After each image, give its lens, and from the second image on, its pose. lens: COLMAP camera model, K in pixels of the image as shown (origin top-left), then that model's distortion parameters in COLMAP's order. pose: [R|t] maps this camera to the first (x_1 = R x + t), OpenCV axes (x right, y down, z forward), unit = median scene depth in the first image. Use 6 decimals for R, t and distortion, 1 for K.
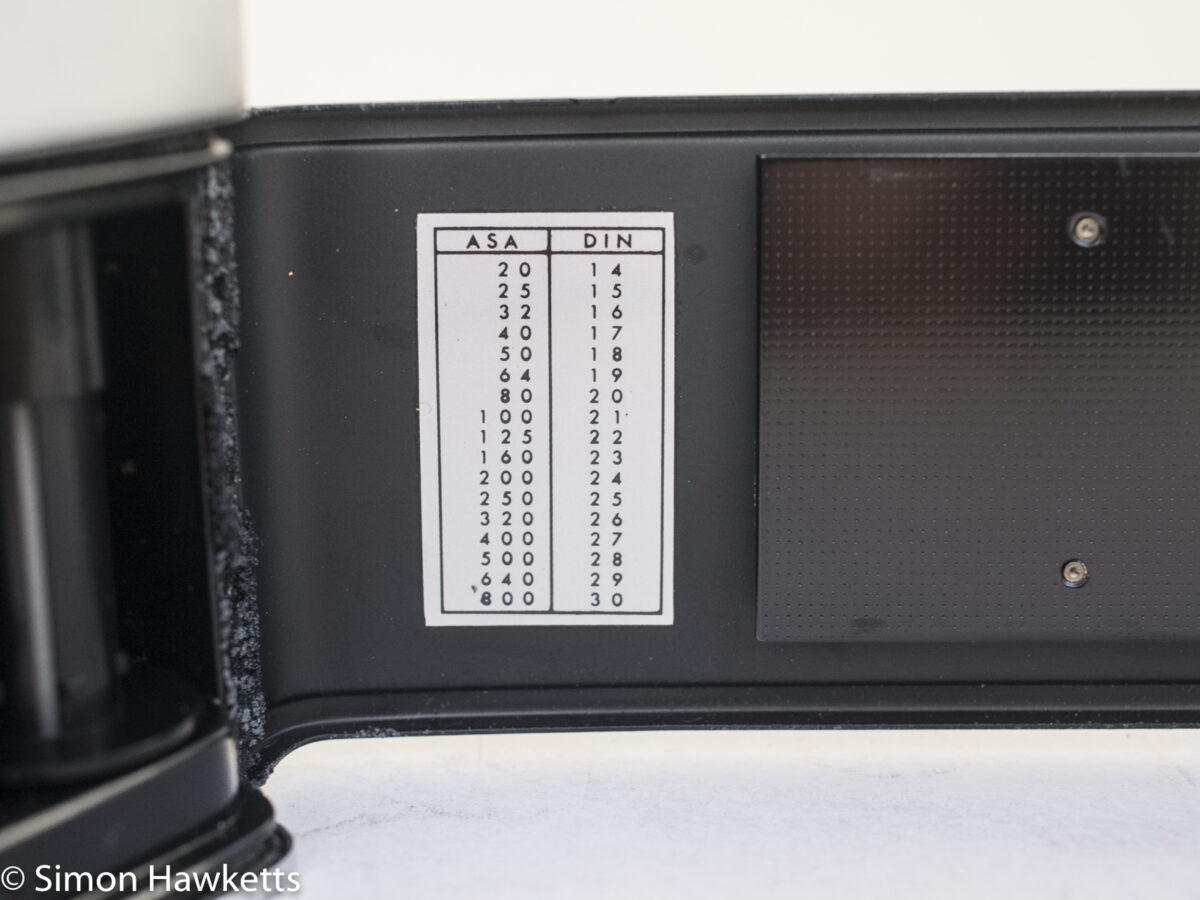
lens RADIAL K [[2219.6, 0, 600.0], [0, 2219.6, 449.7], [0, 0, 1]] dist [-0.036163, 0.000000]
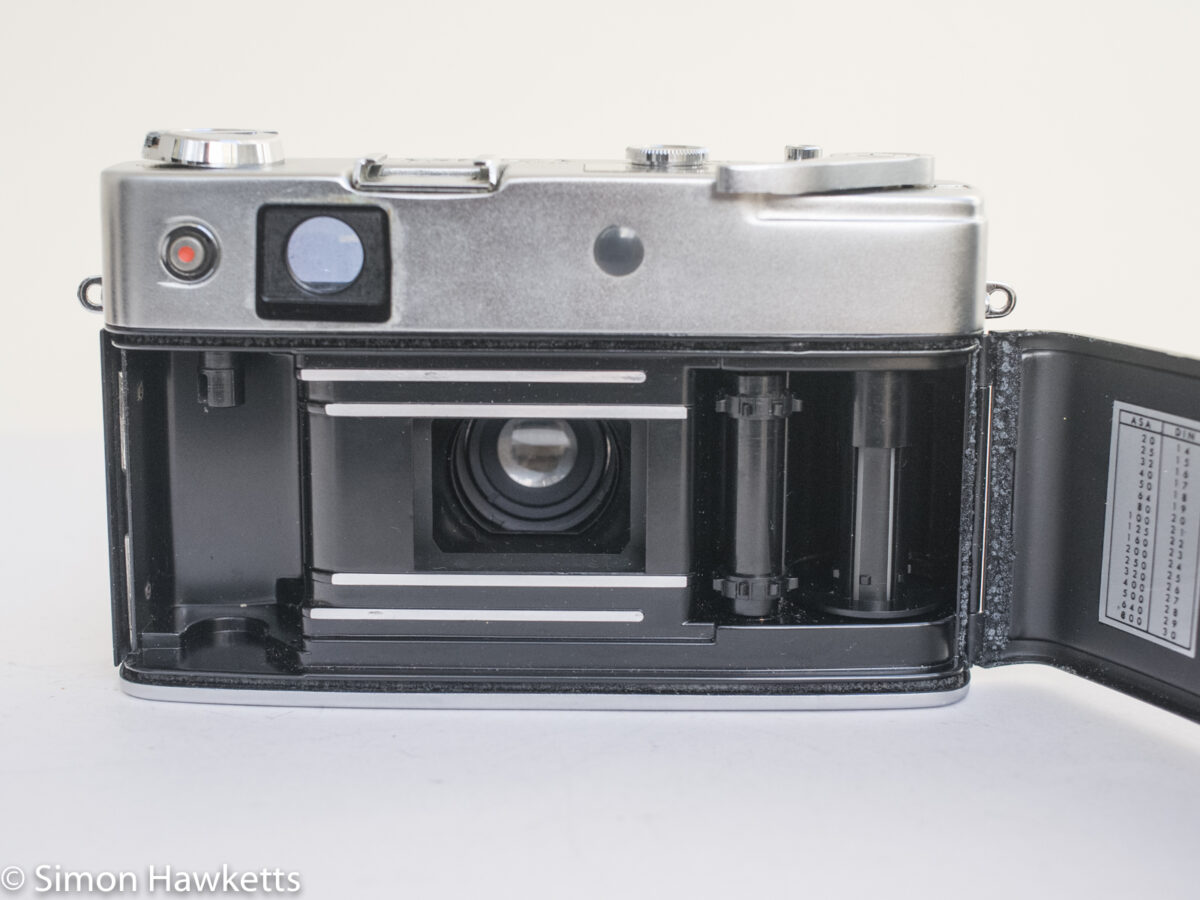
lens RADIAL K [[2219.6, 0, 600.1], [0, 2219.6, 450.1], [0, 0, 1]] dist [-0.036163, 0.000000]
pose [[0.478768, 0.200569, -0.854724, 1.305179], [-0.227988, 0.968559, 0.099575, -0.151074], [0.847823, 0.147193, 0.509442, -0.315327]]
